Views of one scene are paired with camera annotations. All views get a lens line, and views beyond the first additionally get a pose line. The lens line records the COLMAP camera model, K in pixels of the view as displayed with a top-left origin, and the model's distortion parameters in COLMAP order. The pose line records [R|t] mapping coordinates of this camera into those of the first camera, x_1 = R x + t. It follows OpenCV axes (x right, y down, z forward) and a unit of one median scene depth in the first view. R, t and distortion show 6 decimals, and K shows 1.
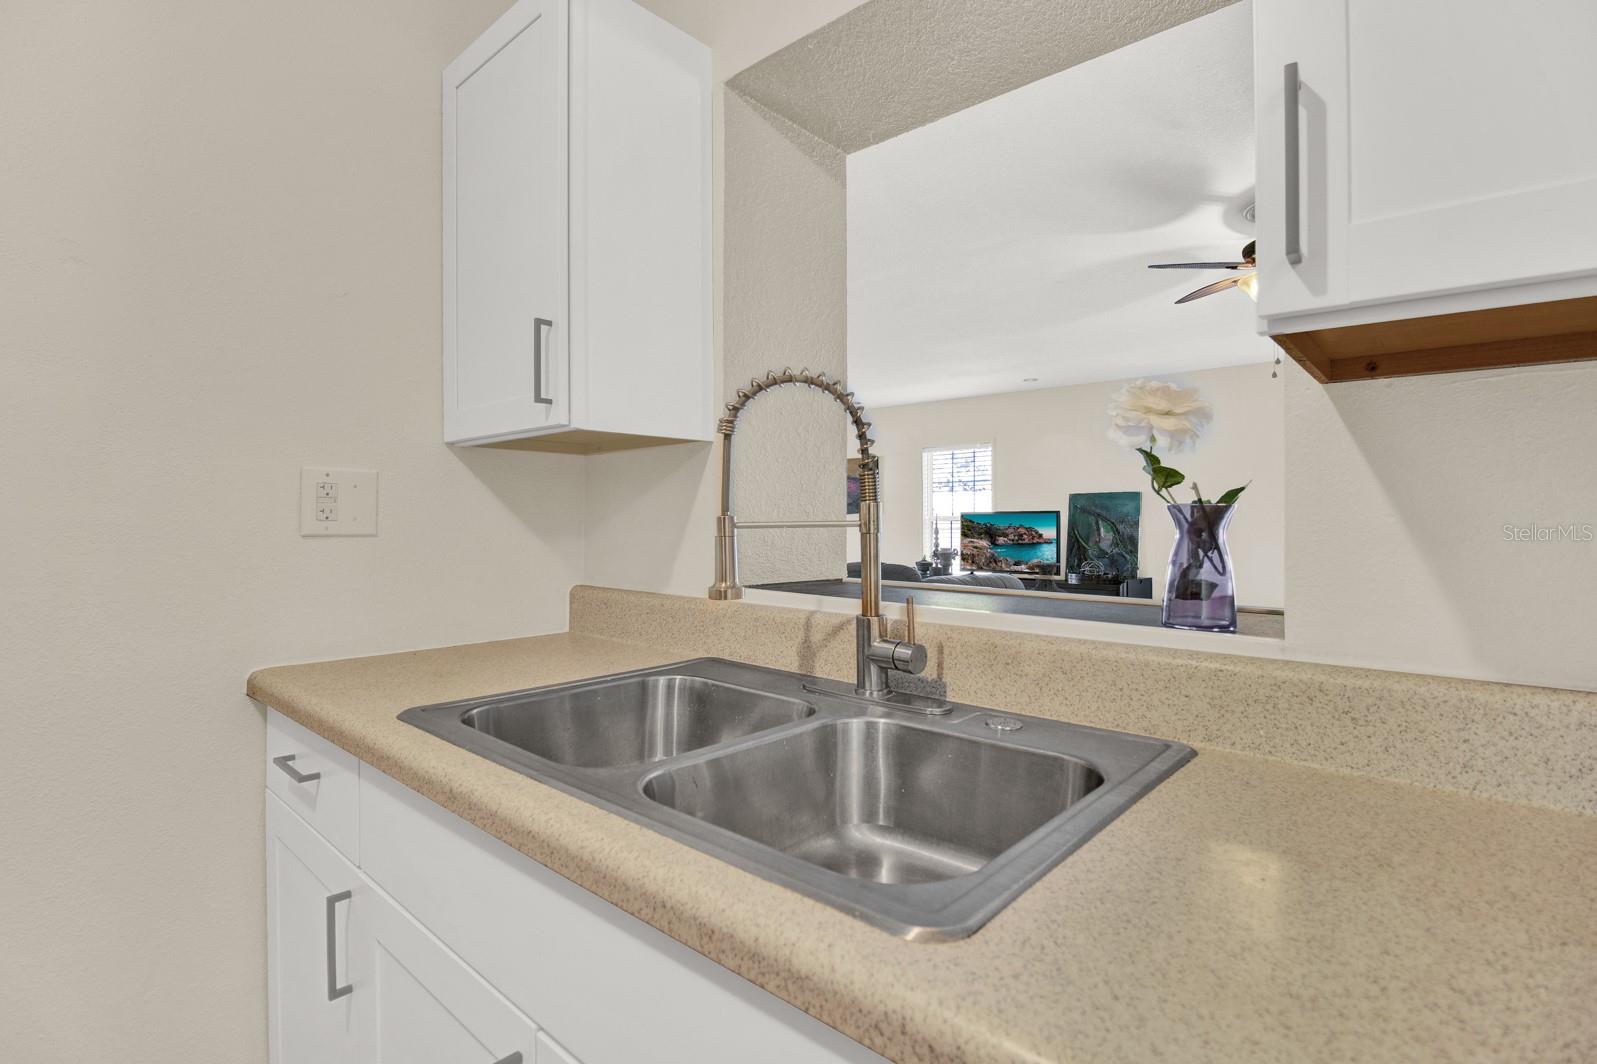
lens RADIAL K [[765.8, 0, 792.2], [0, 765.8, 529.6], [0, 0, 1]] dist [-0.019805, -0.005113]
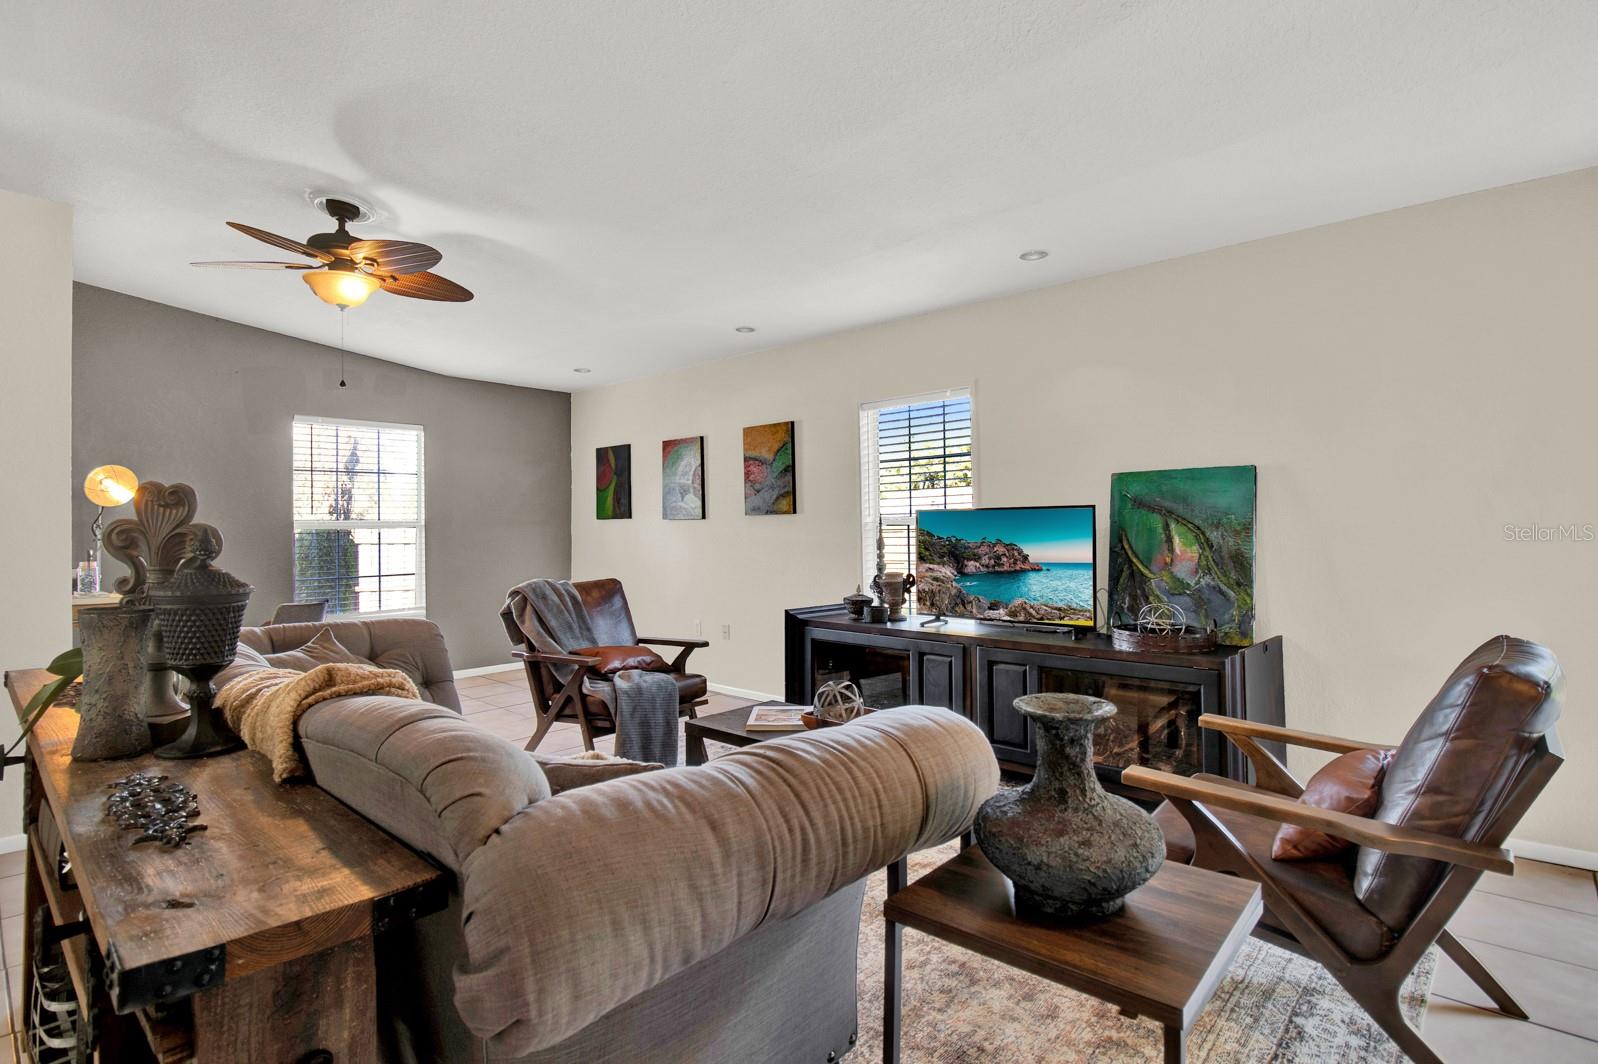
lens RADIAL K [[766.2, 0, 808.5], [0, 766.2, 528.0], [0, 0, 1]] dist [-0.019805, -0.005113]
pose [[0.999873, -0.015189, -0.004766, 0.152286], [0.015186, 0.999884, -0.000641, -0.011419], [0.004775, 0.000568, 0.999988, 0.463455]]
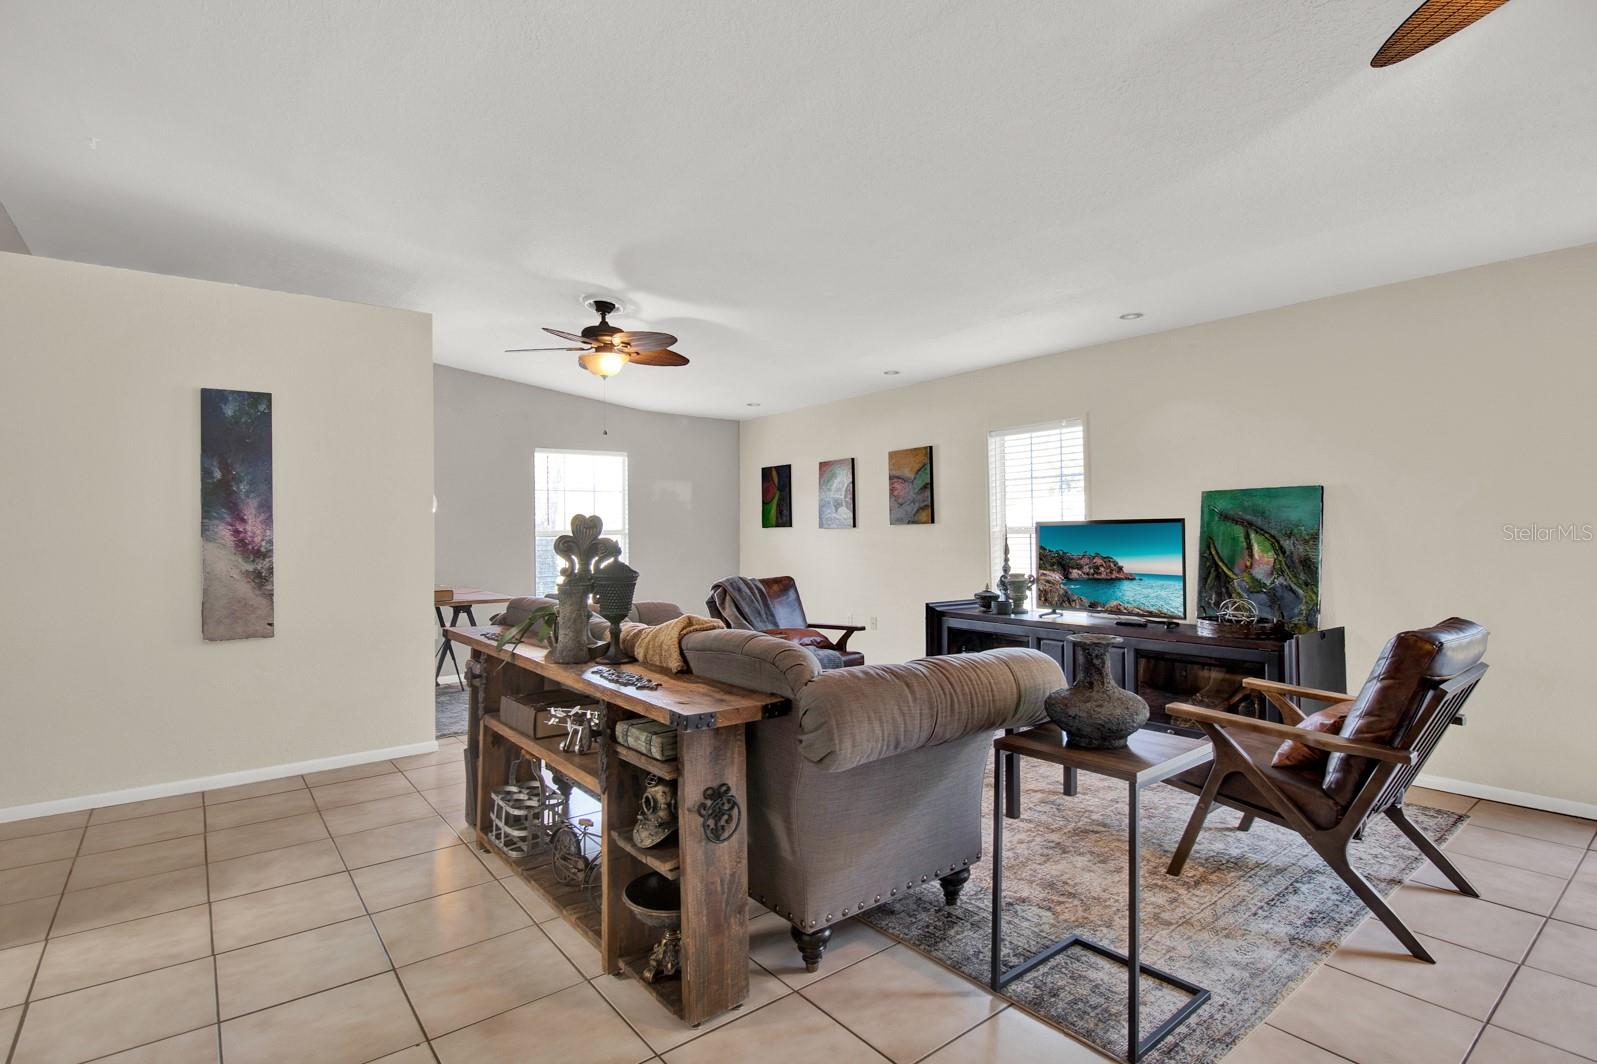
lens RADIAL K [[771.4, 0, 814.2], [0, 771.4, 528.0], [0, 0, 1]] dist [-0.017538, -0.001172]
pose [[0.986134, -0.016370, -0.165142, 0.147601], [0.015058, 0.999844, -0.009189, -0.015026], [0.165266, 0.006575, 0.986227, 0.308287]]
